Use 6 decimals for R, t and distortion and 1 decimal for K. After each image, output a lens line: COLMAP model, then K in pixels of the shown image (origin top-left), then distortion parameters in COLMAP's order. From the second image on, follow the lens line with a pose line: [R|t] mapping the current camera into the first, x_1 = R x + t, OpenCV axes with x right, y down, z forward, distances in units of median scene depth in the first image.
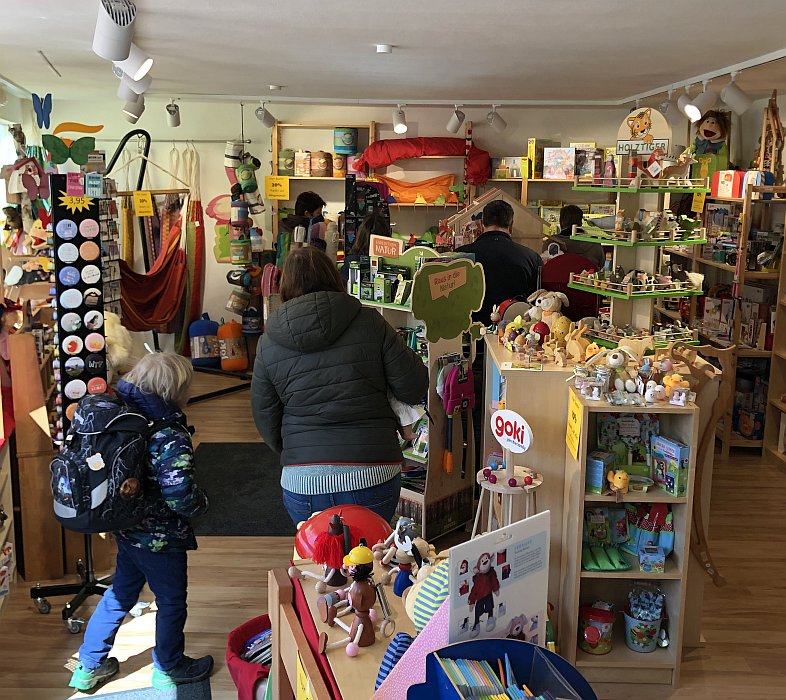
lens RADIAL K [[837.9, 0, 418.7], [0, 837.9, 321.7], [0, 0, 1]] dist [0.029693, 0.000000]
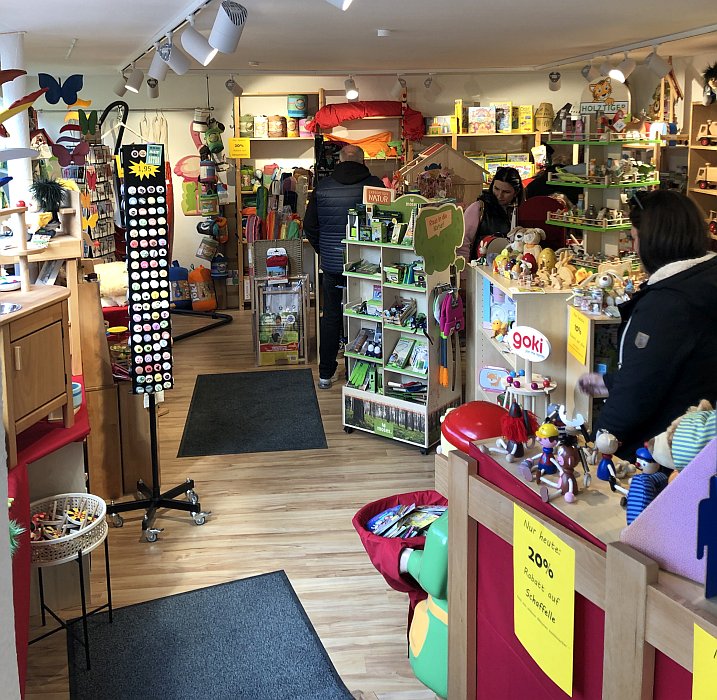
lens RADIAL K [[754.5, 0, 366.5], [0, 754.5, 217.7], [0, 0, 1]] dist [0.020731, 0.000000]
pose [[0.996413, -0.038085, 0.075565, -0.143624], [0.042401, 0.997510, -0.056358, 0.000382], [-0.073230, 0.059359, 0.995547, -0.056667]]
